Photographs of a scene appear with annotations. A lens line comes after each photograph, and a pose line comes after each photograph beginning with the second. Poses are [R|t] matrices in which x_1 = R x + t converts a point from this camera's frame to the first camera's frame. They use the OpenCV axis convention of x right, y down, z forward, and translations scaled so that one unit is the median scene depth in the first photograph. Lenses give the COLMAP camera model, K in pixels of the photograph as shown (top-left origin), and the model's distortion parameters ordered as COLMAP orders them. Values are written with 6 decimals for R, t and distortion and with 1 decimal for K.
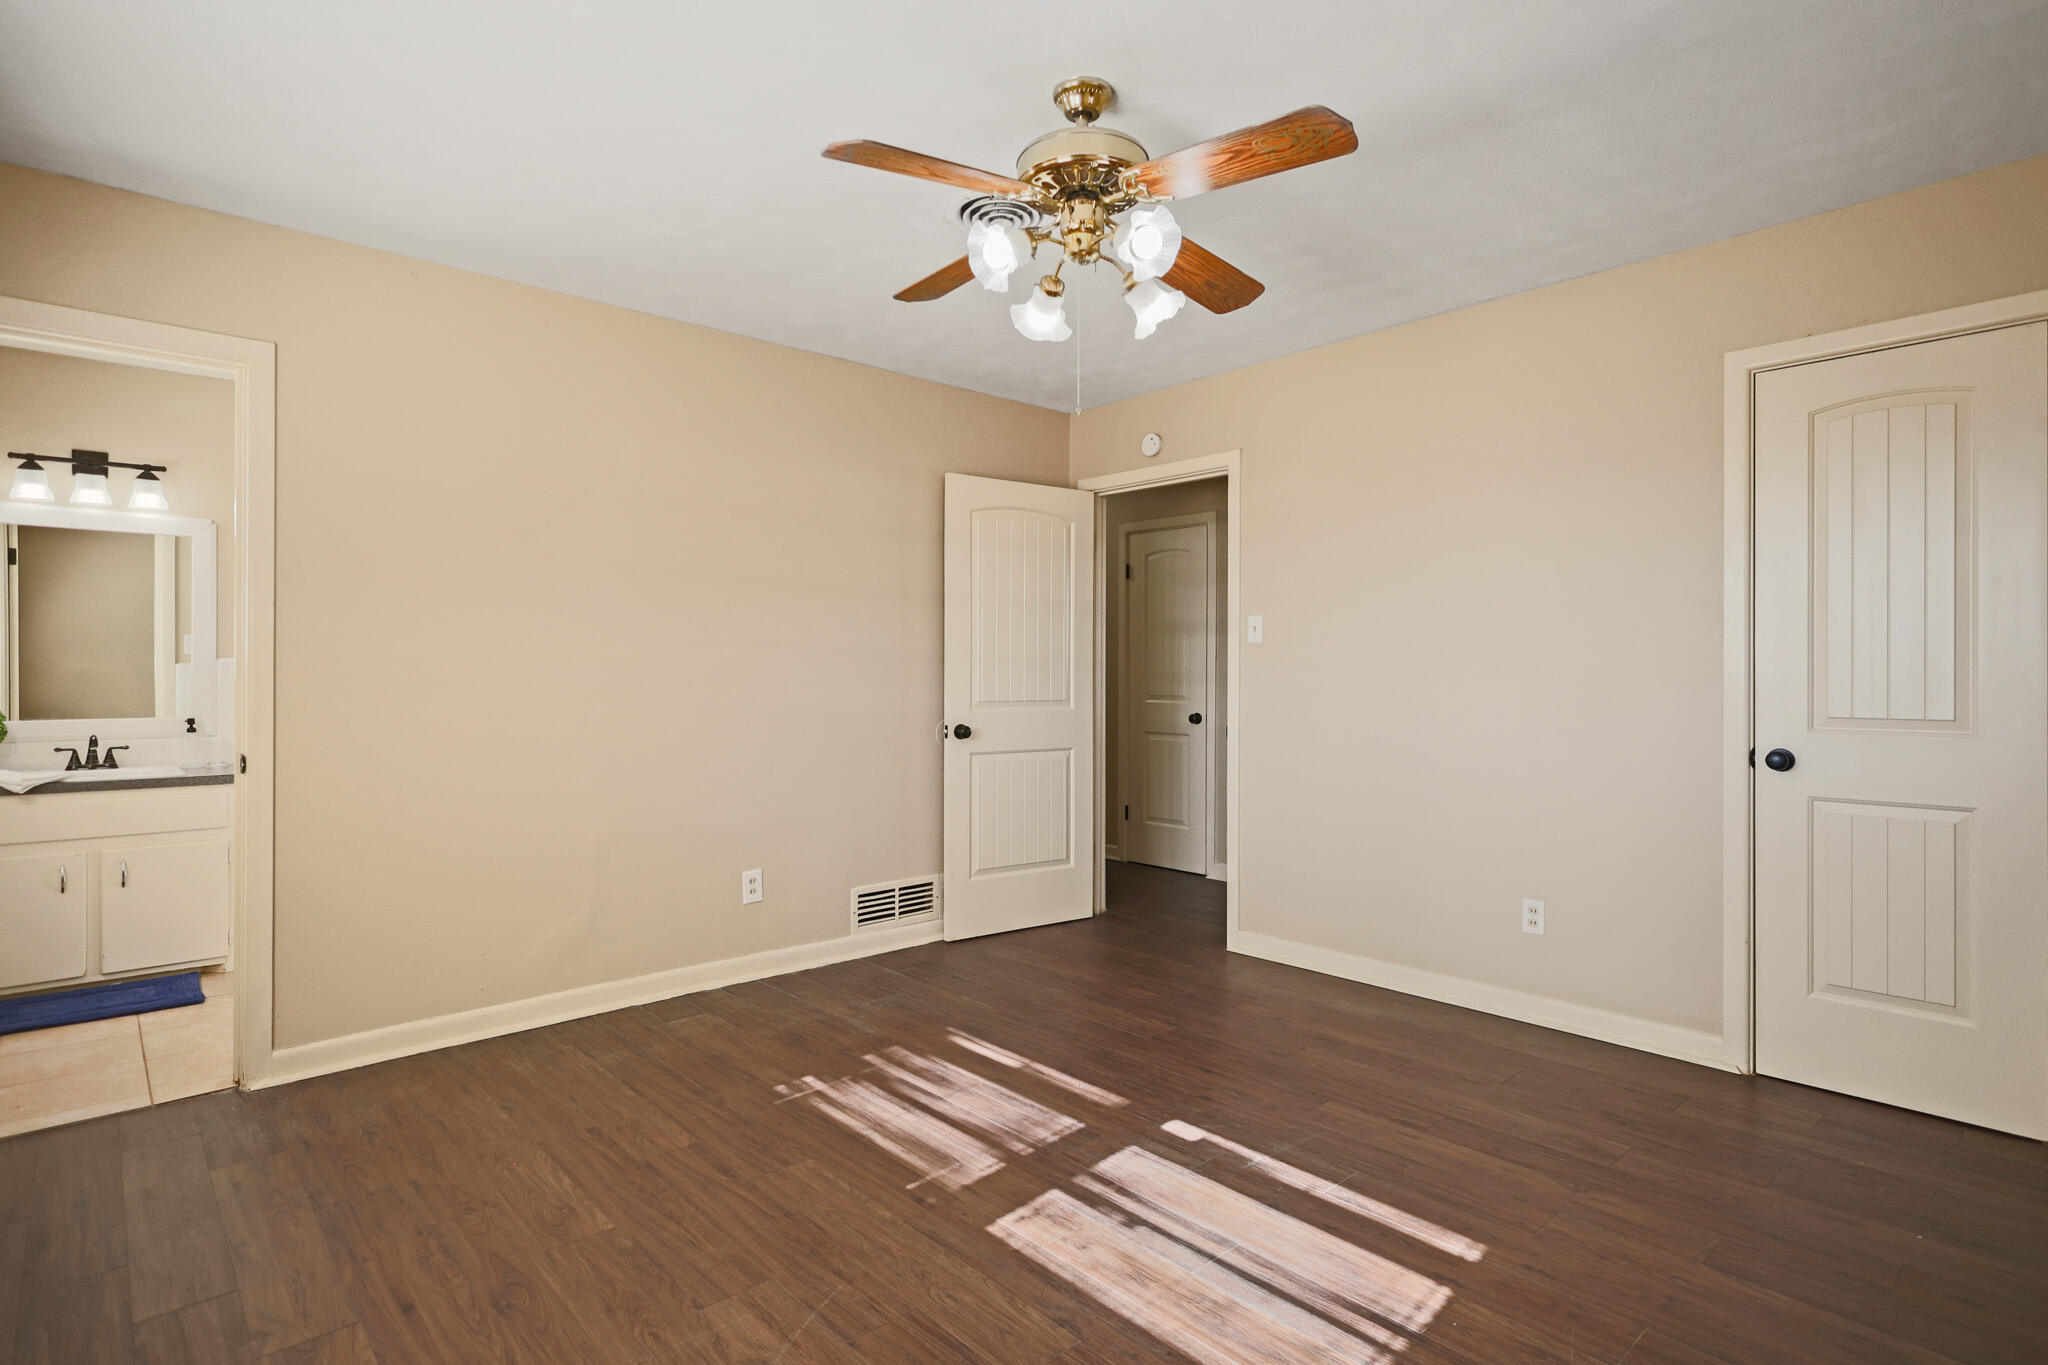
lens RADIAL K [[1028.5, 0, 1013.1], [0, 1028.5, 678.9], [0, 0, 1]] dist [-0.003705, 0.003837]
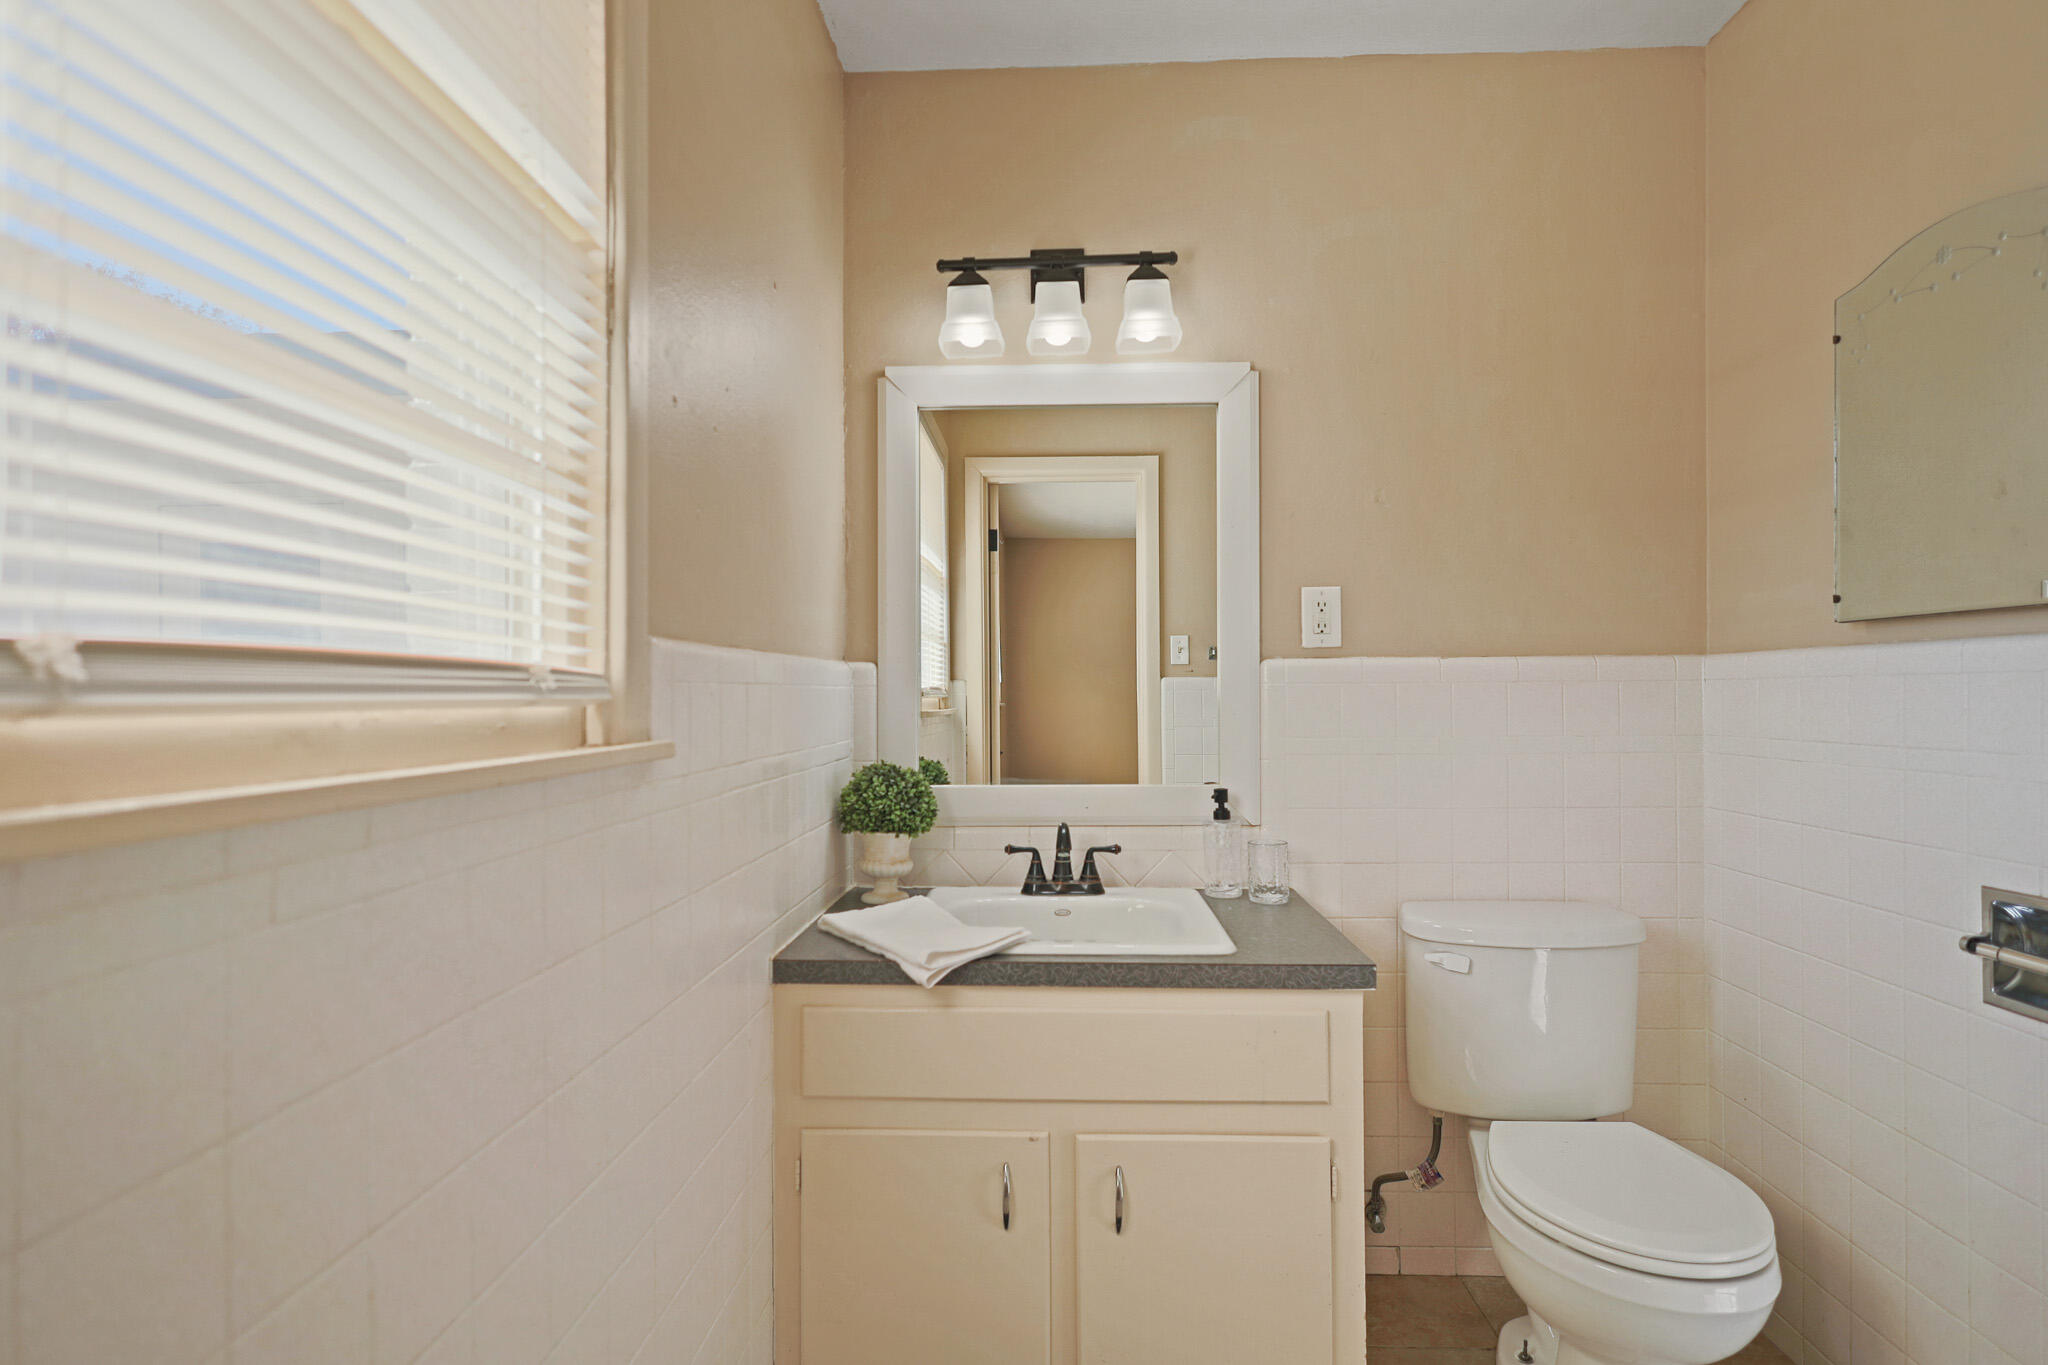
lens RADIAL K [[1028.5, 0, 1025.6], [0, 1028.5, 684.7], [0, 0, 1]] dist [-0.003705, 0.003837]
pose [[0.708151, -0.011128, -0.705974, -0.564696], [0.004633, 0.999928, -0.011114, -0.004317], [0.706046, 0.004600, 0.708151, 0.643484]]
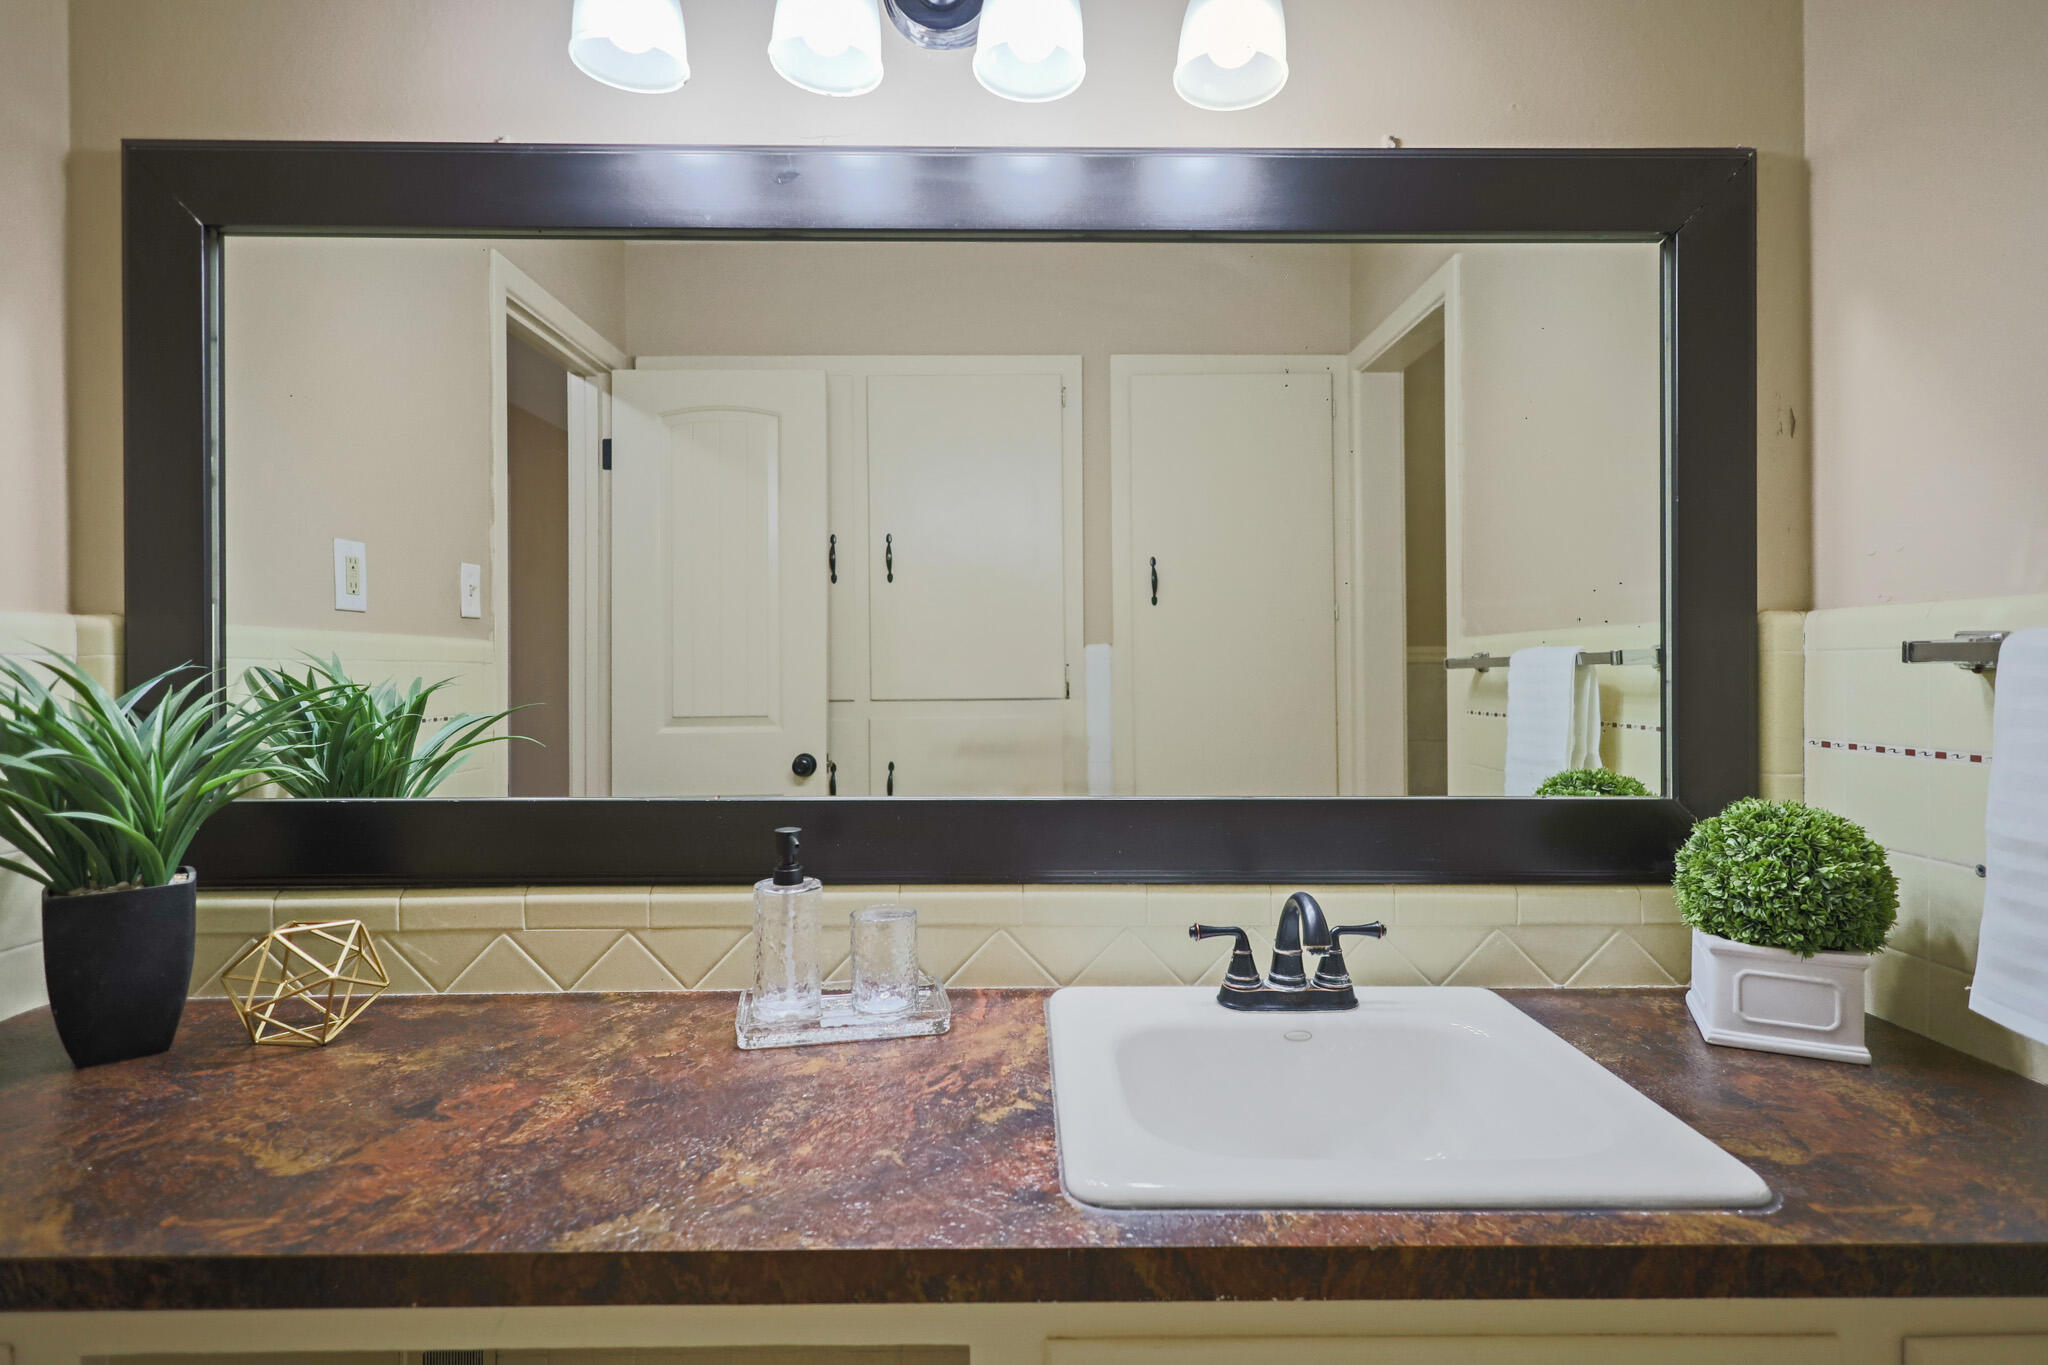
lens RADIAL K [[1028.5, 0, 1024.3], [0, 1028.5, 673.5], [0, 0, 1]] dist [-0.003705, 0.003837]
pose [[0.742109, -0.000677, -0.670279, -0.753639], [0.000939, 1.000000, 0.000030, -0.004660], [0.670279, -0.000651, 0.742109, 0.733012]]
